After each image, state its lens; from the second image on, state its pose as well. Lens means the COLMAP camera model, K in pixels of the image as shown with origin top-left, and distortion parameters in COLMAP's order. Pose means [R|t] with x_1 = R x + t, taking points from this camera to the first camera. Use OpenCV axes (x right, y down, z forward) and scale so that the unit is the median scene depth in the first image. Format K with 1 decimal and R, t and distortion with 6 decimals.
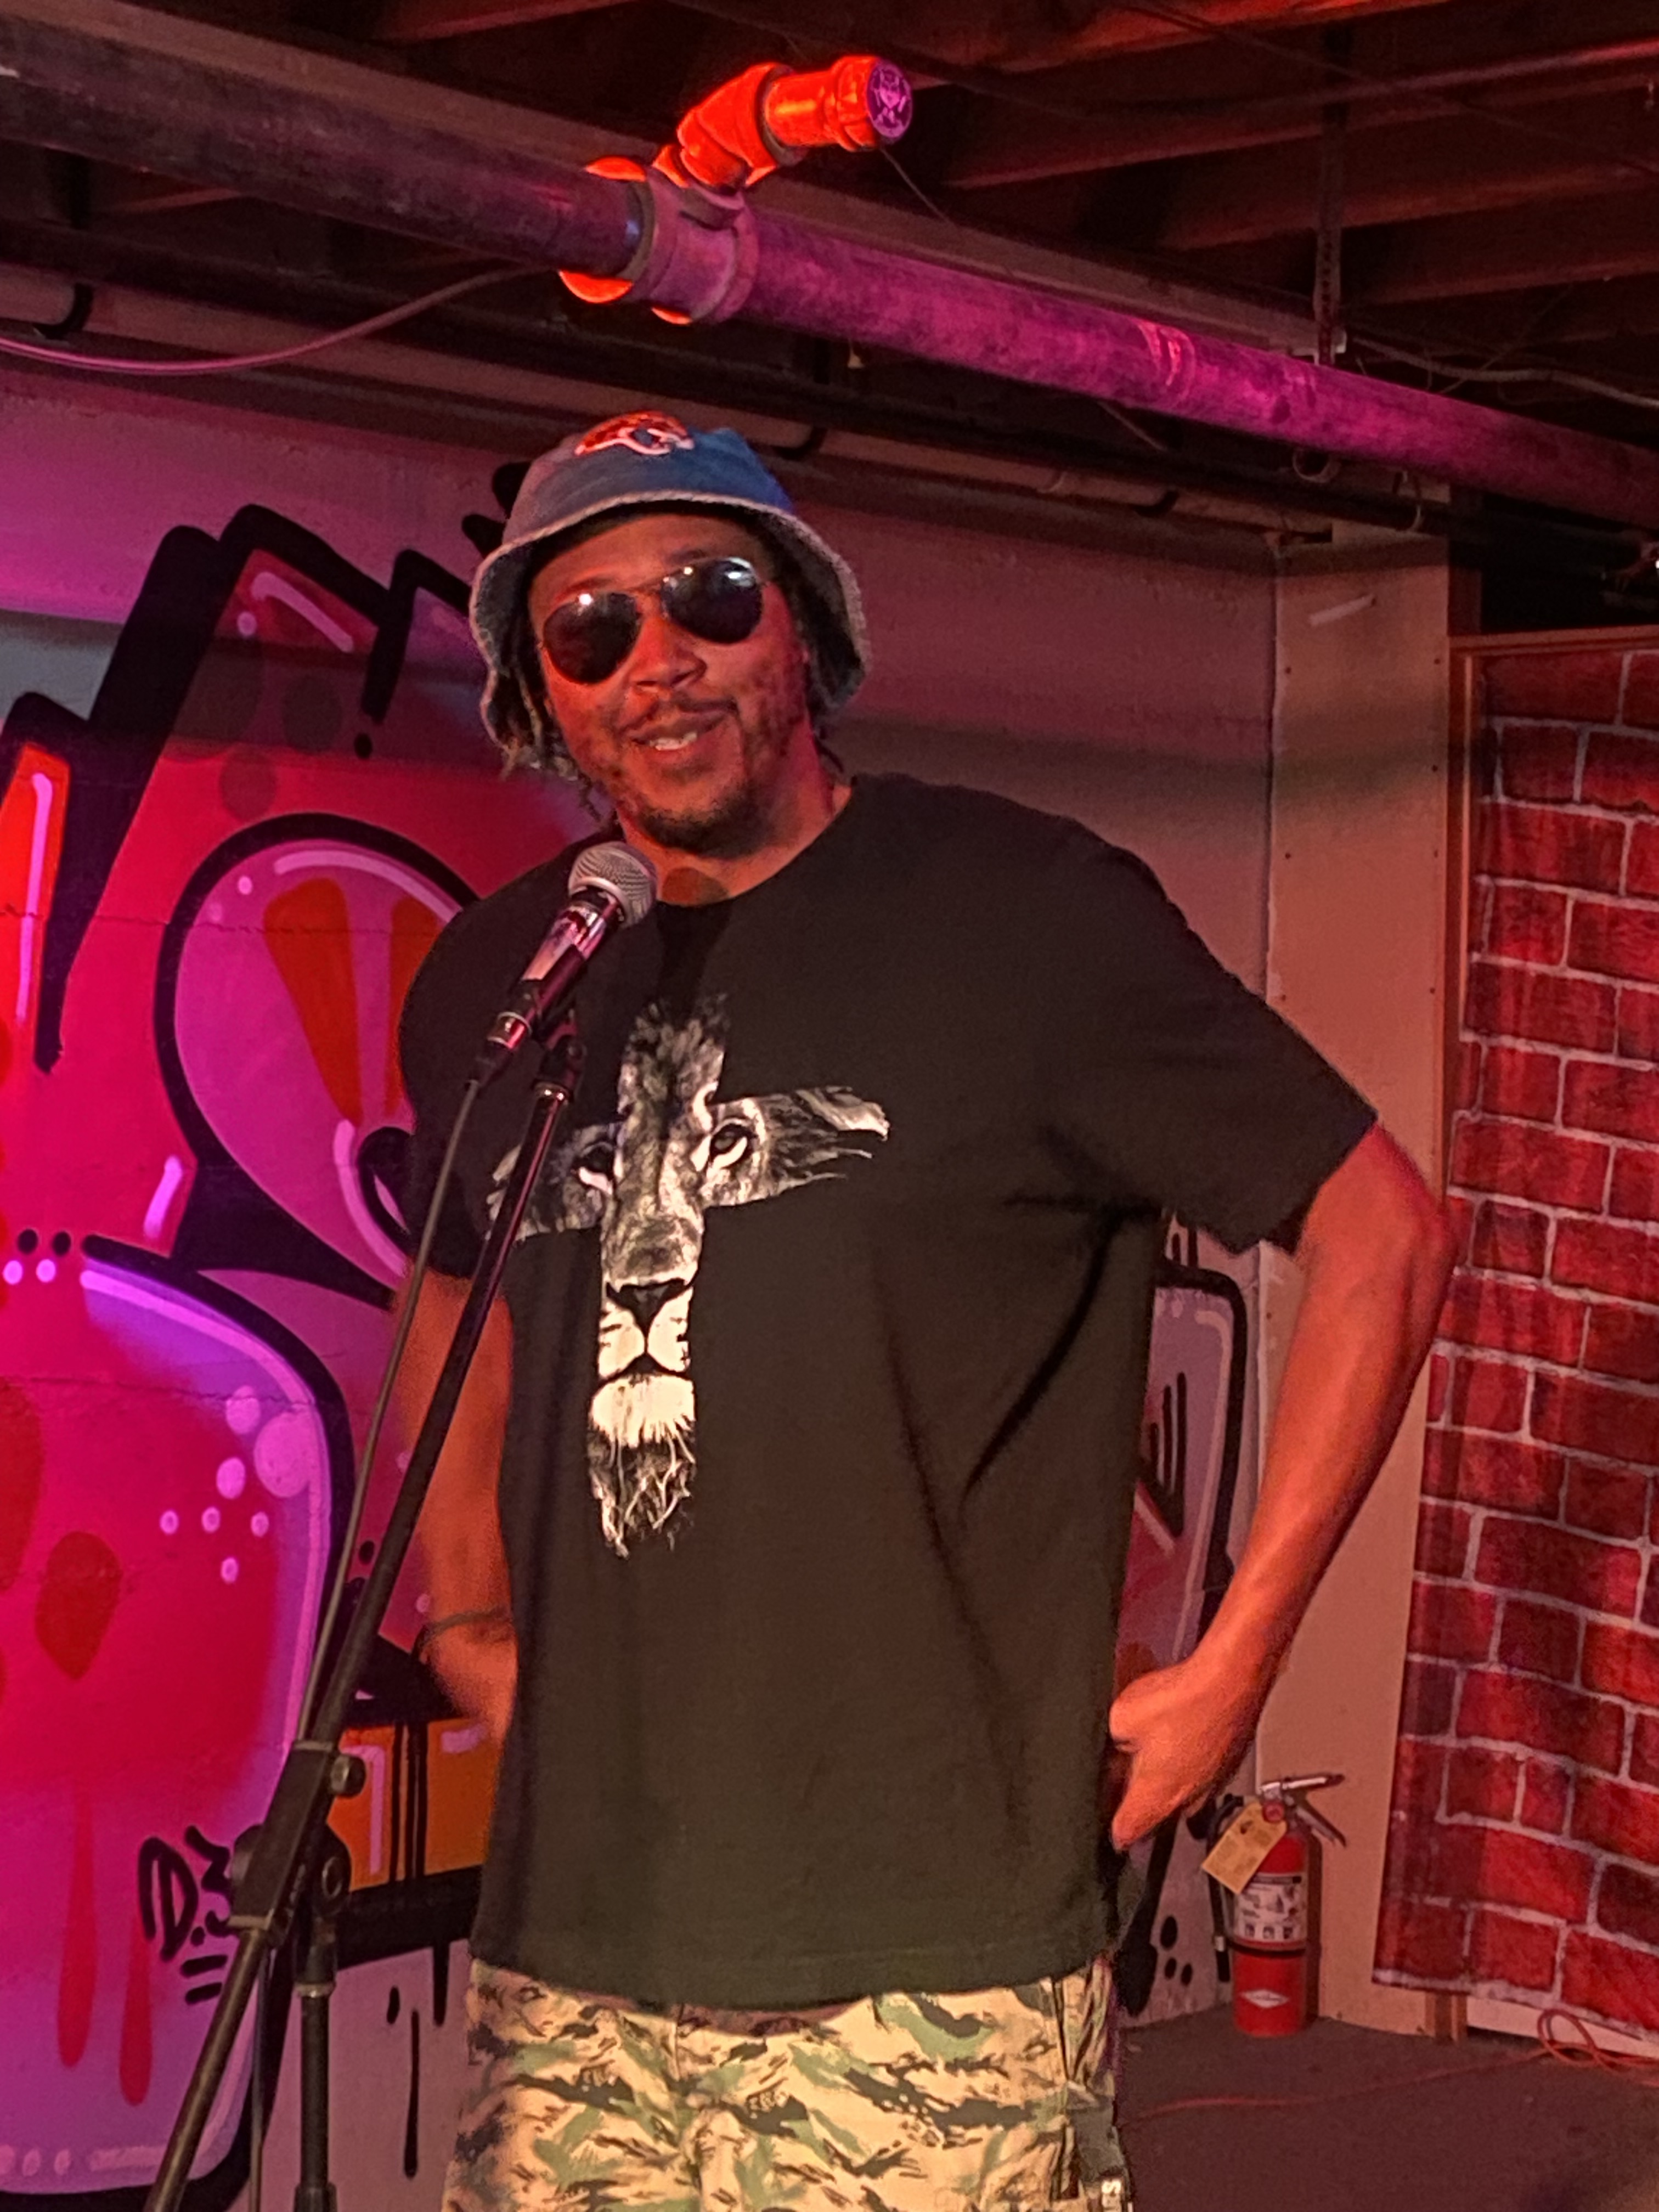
lens RADIAL K [[4467.8, 0, 828.6], [0, 4467.8, 1121.3], [0, 0, 1]] dist [0.193252, 0.000000]
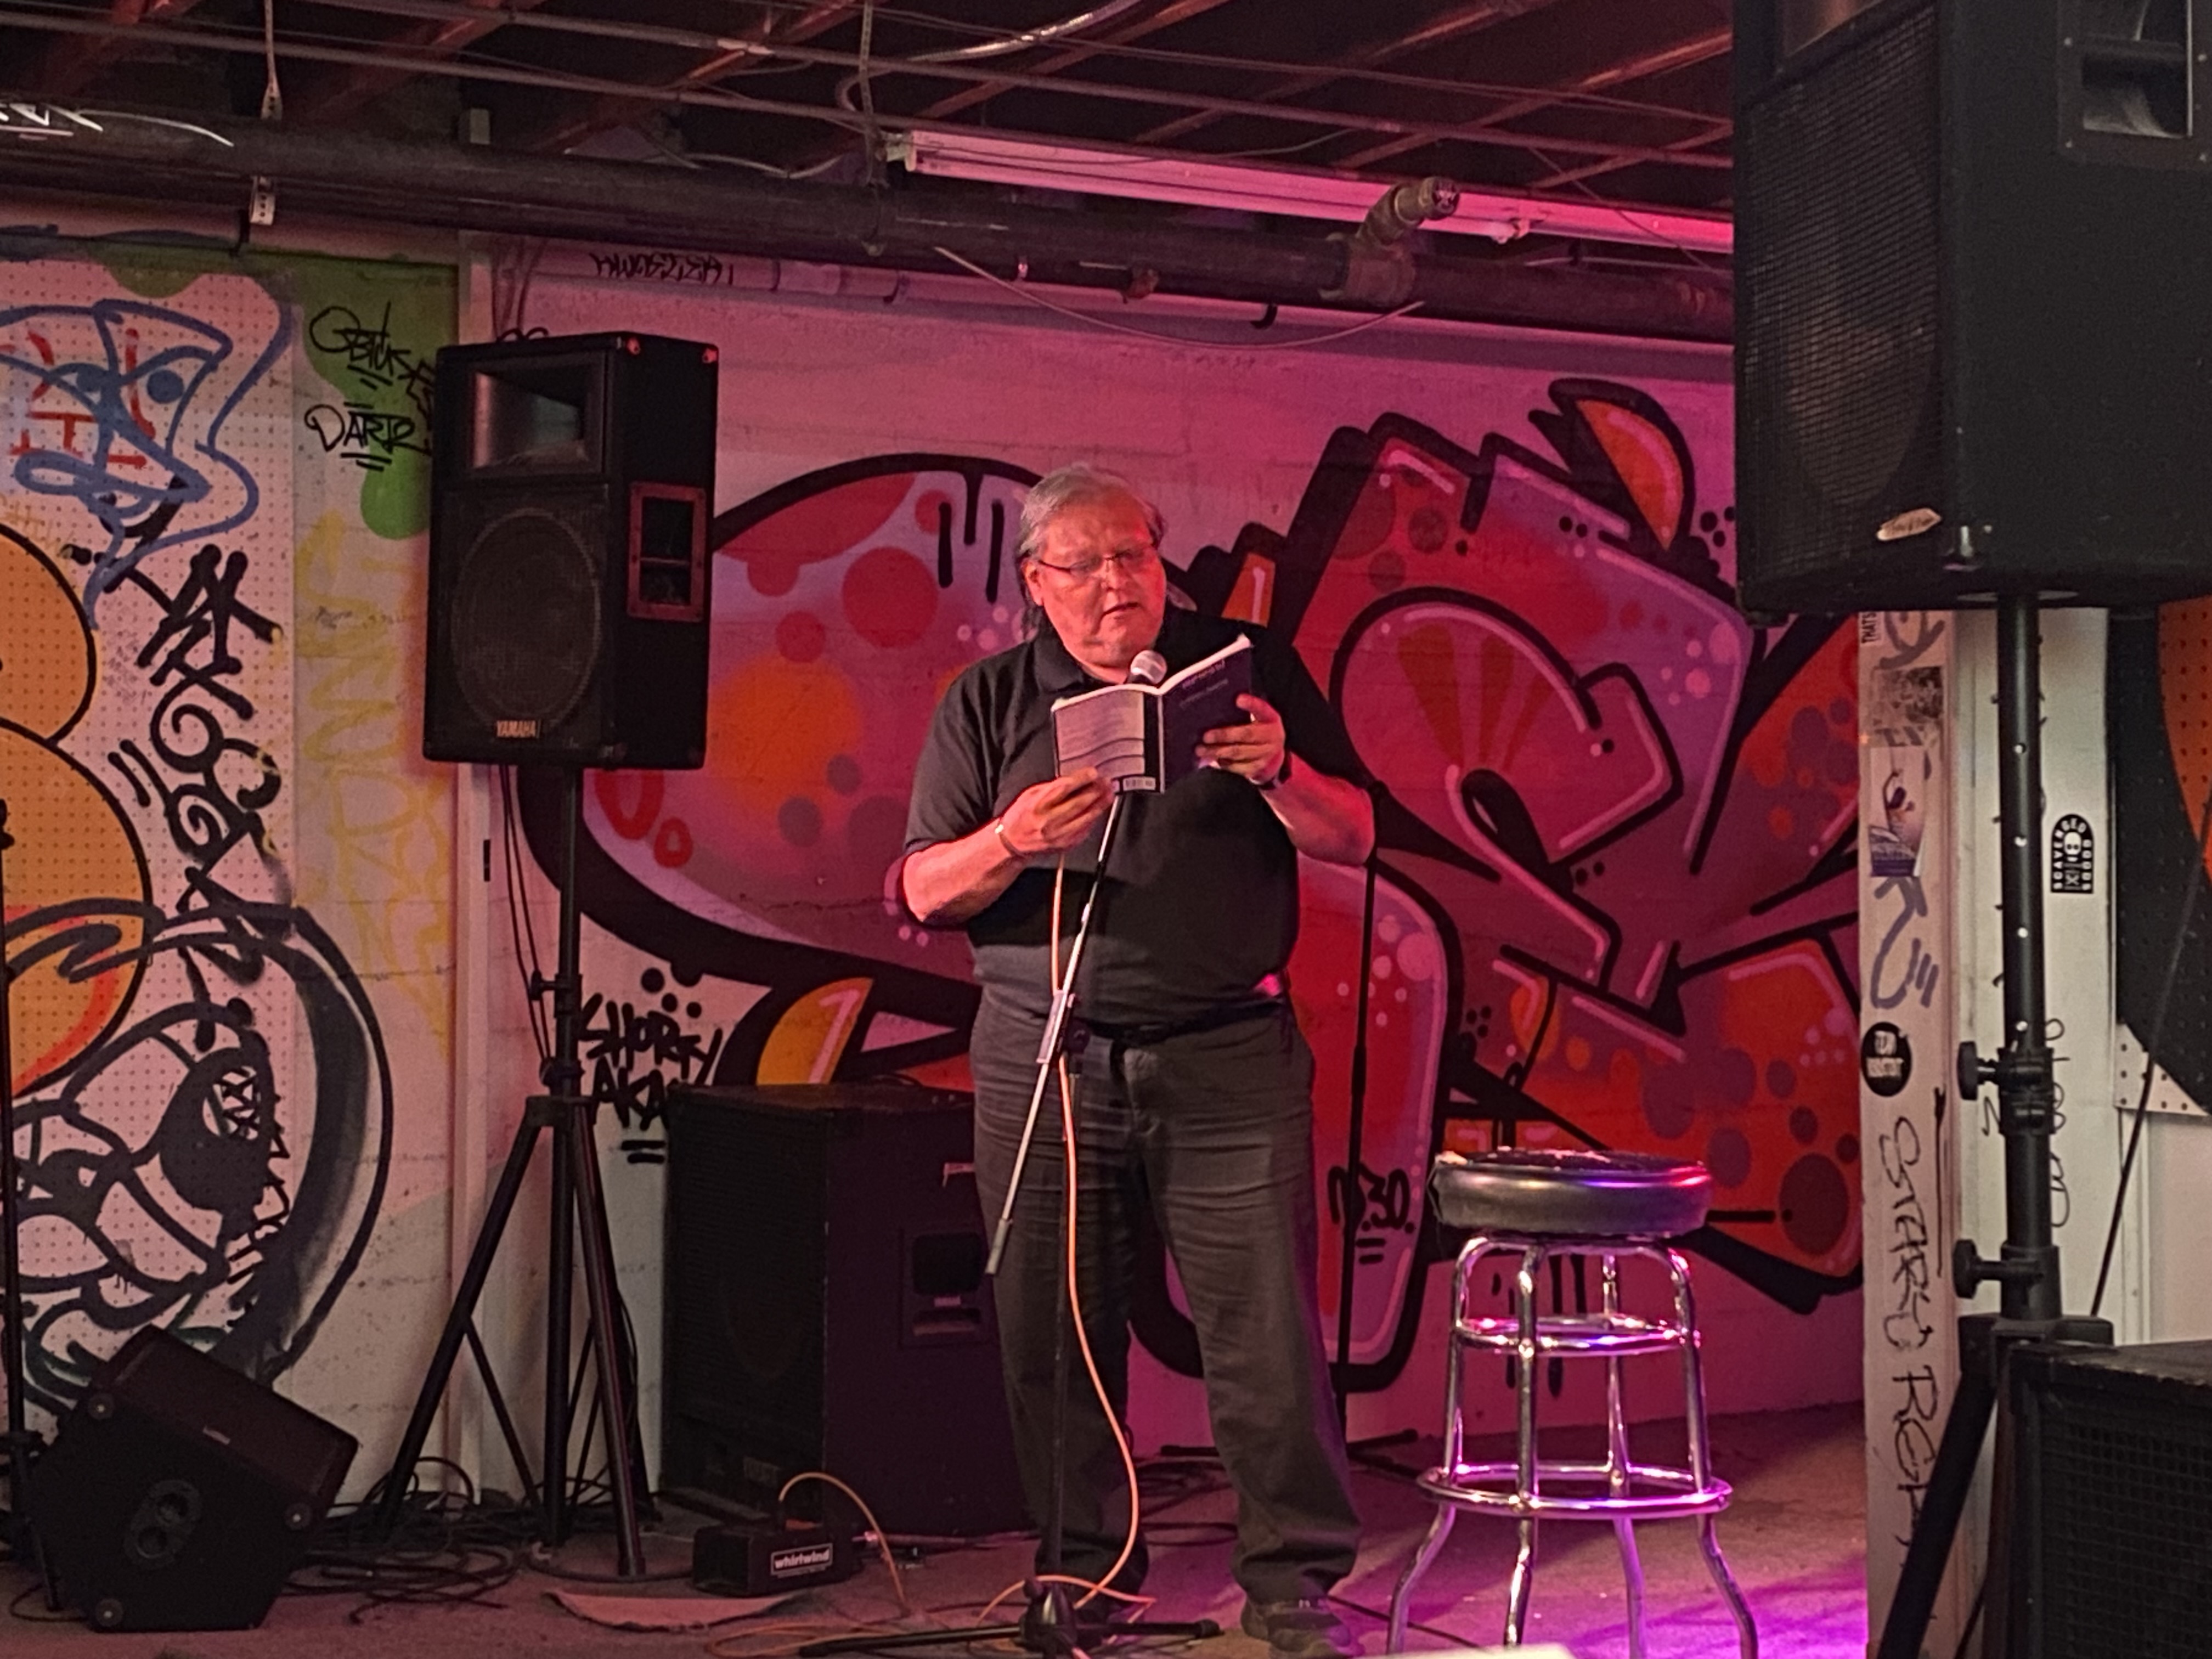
lens RADIAL K [[3810.4, 0, 1099.9], [0, 3810.4, 824.6], [0, 0, 1]] dist [0.222904, 0.000000]
pose [[0.938465, -0.021122, -0.344727, 0.277973], [0.007855, 0.999175, -0.039837, 0.082509], [0.345284, 0.034677, 0.937857, -0.435254]]
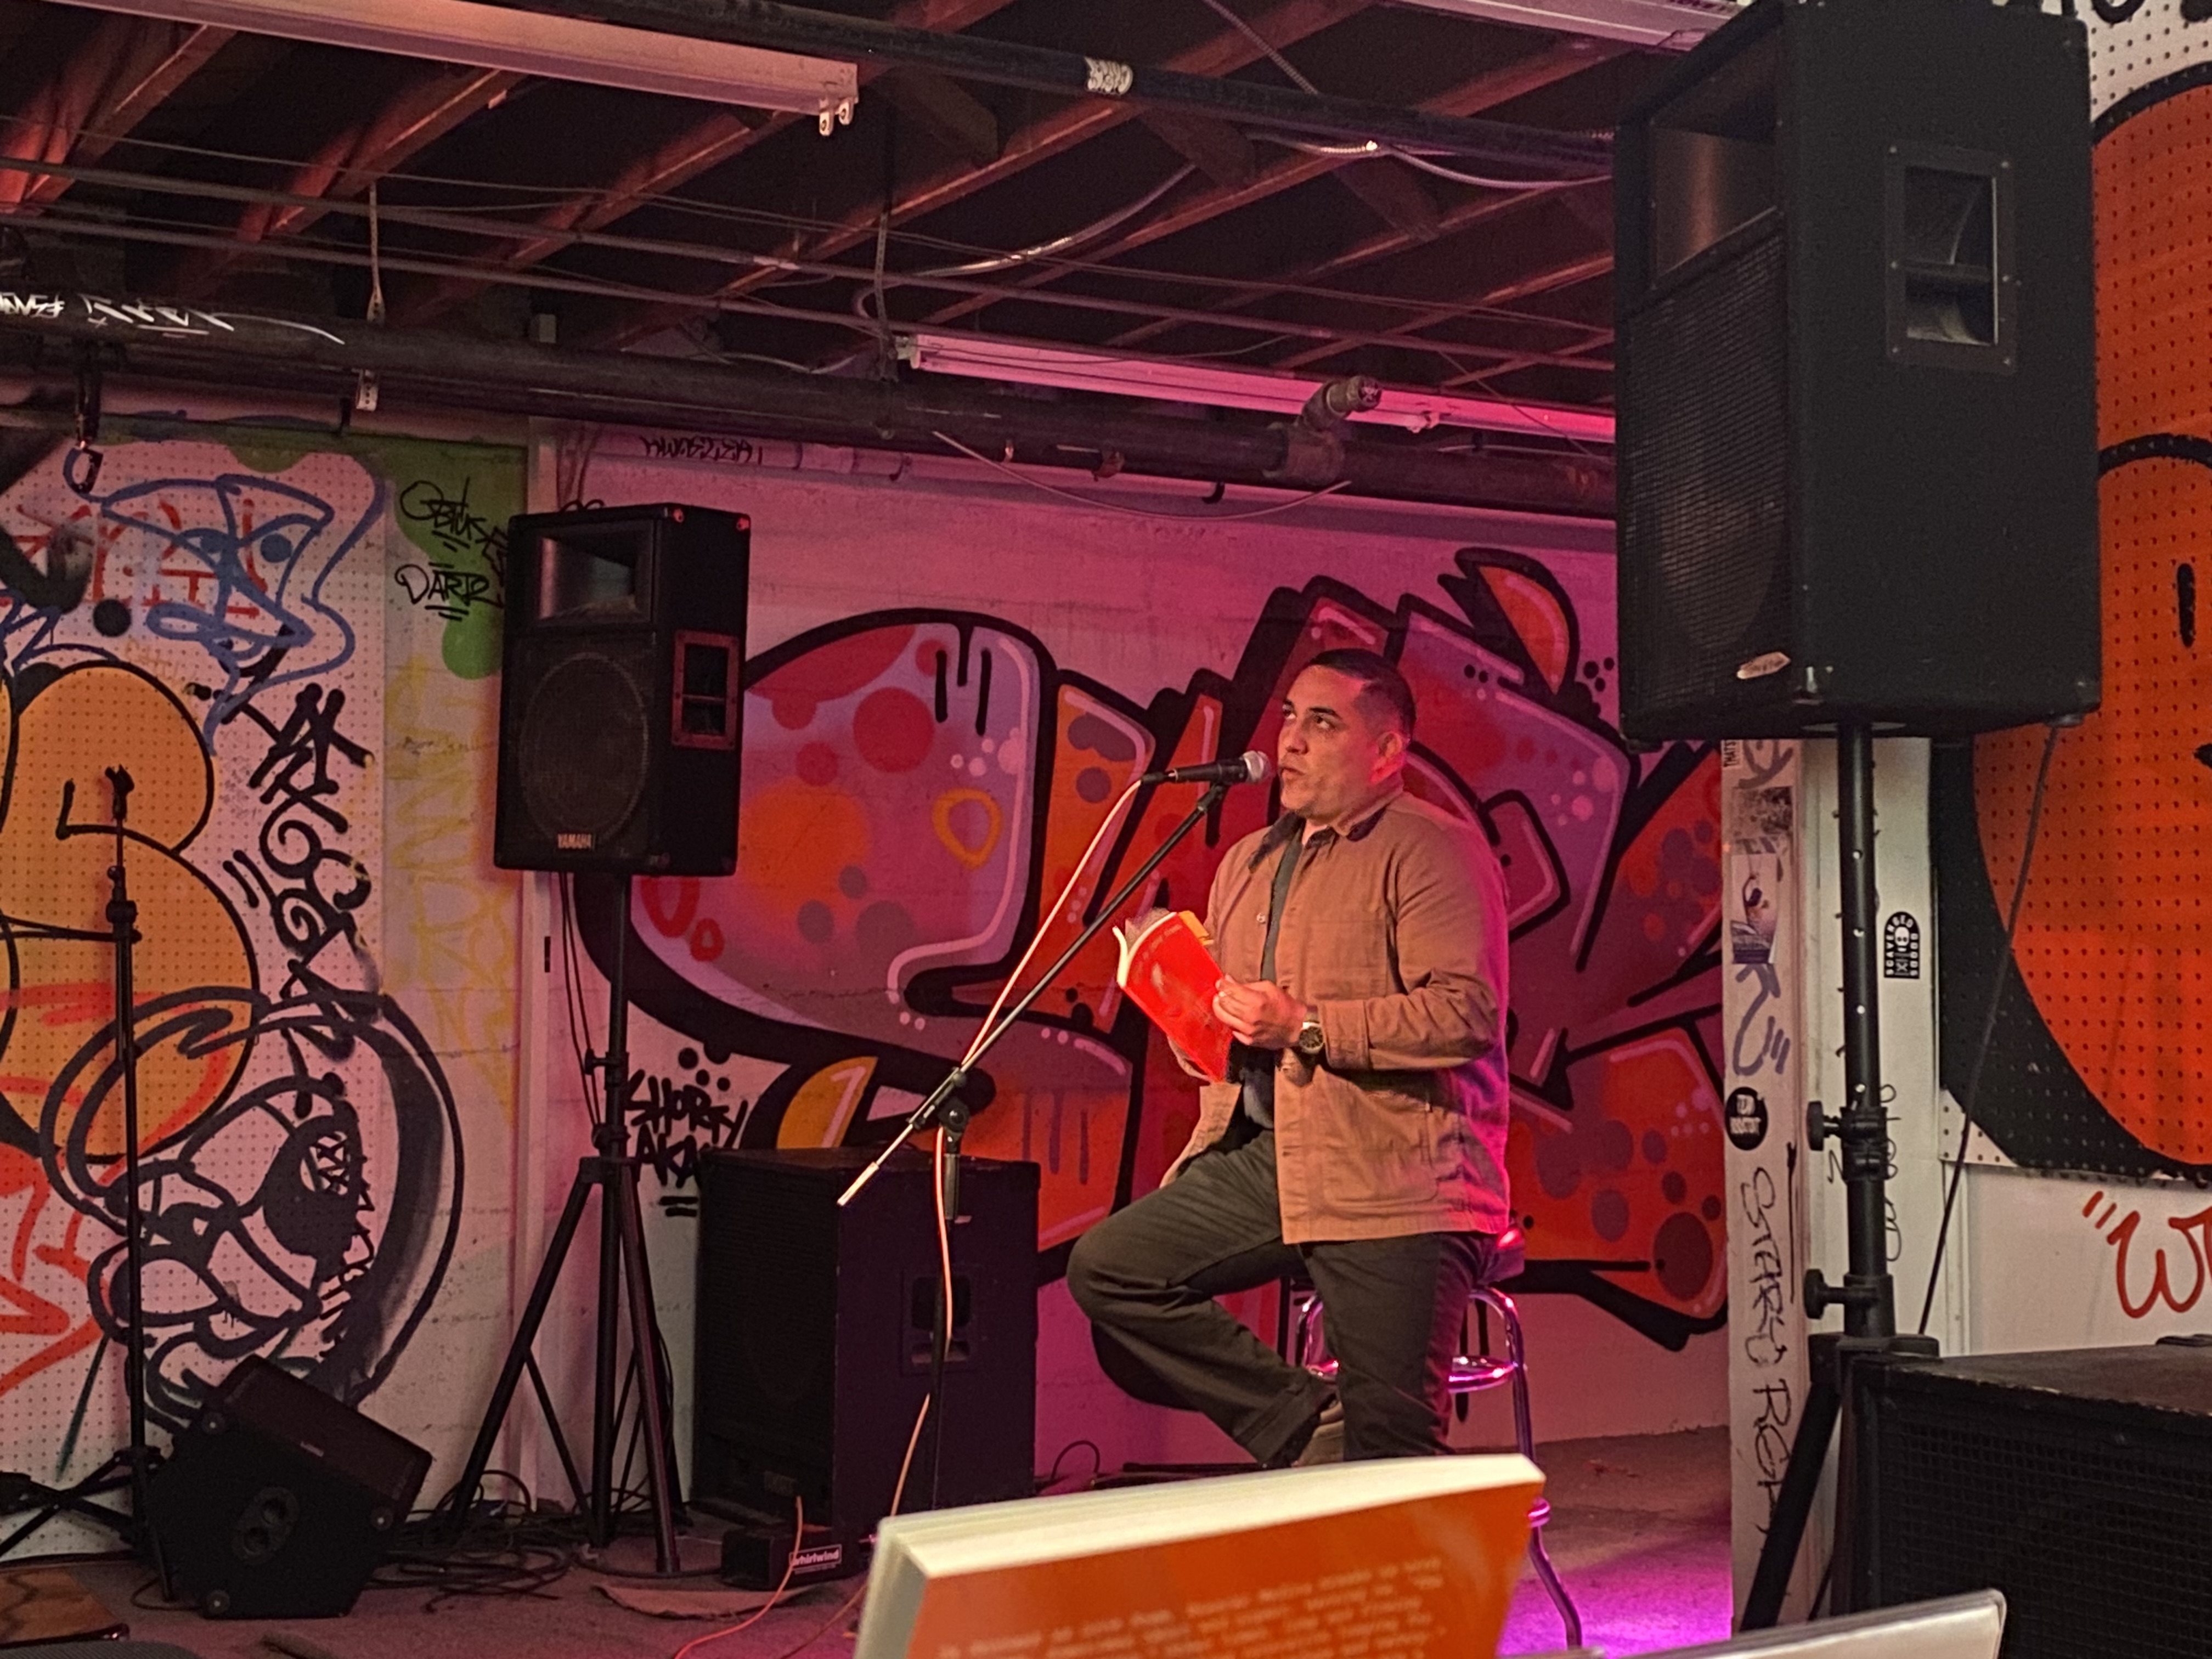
lens RADIAL K [[3299.8, 0, 1105.1], [0, 3299.8, 844.8], [0, 0, 1]] dist [0.241368, 0.000000]
pose [[0.942877, -0.027493, -0.332004, 0.279670], [0.005541, 0.997745, -0.066887, 0.086886], [0.333095, 0.061227, 0.940903, -0.452089]]
